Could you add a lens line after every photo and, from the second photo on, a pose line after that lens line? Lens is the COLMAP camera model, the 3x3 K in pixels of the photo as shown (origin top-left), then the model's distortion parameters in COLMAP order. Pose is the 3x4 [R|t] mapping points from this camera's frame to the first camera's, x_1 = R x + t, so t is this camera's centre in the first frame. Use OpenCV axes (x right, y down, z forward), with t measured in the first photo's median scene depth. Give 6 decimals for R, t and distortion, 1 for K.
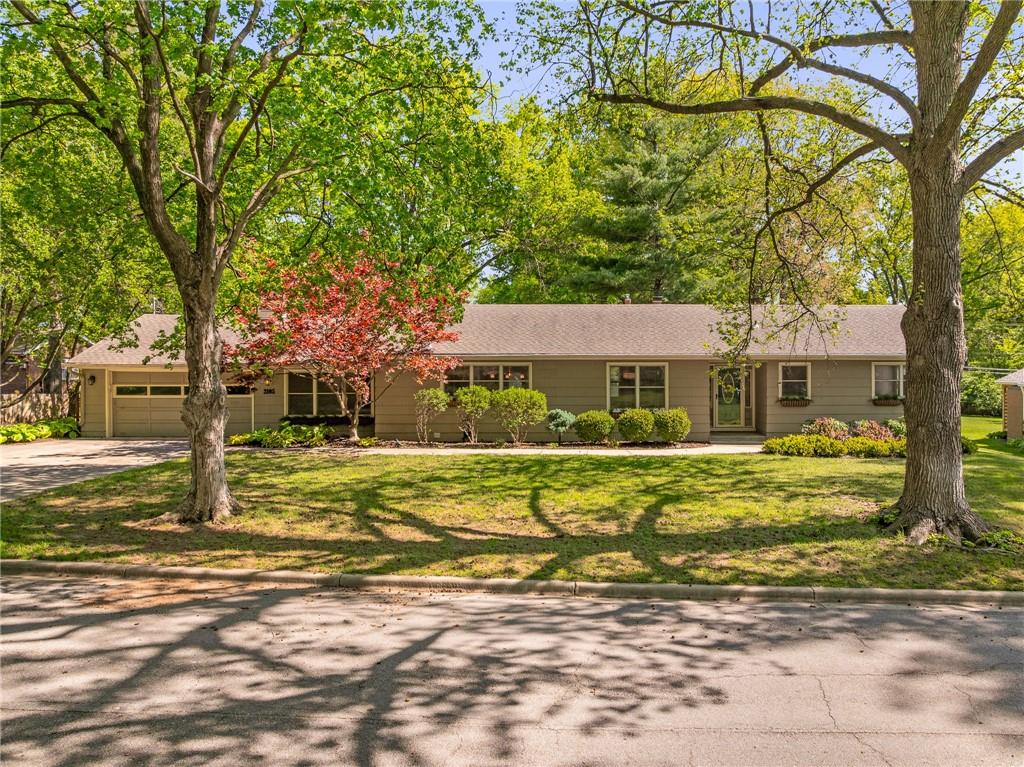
lens RADIAL K [[720.9, 0, 510.5], [0, 720.9, 386.2], [0, 0, 1]] dist [-0.051646, 0.027895]
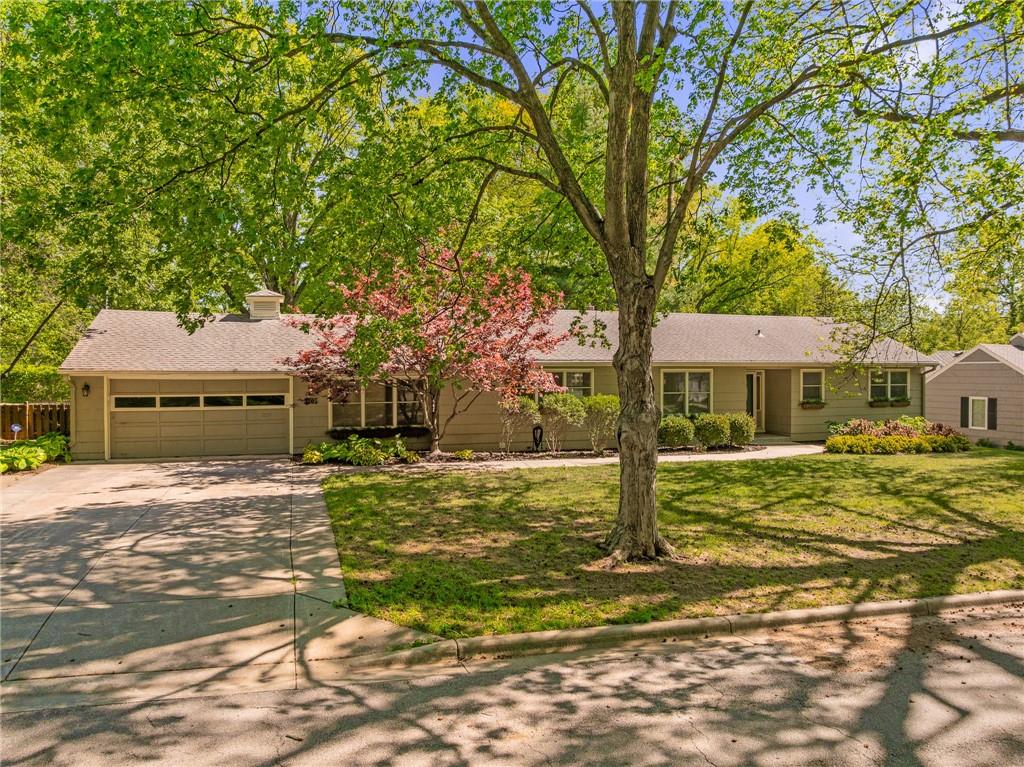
lens RADIAL K [[711.4, 0, 512.7], [0, 711.4, 386.1], [0, 0, 1]] dist [-0.043138, -0.002389]
pose [[0.958436, -0.005691, 0.285250, -0.351170], [0.008849, 0.999913, -0.009783, -0.000447], [-0.285170, 0.011900, 0.958403, 0.107894]]
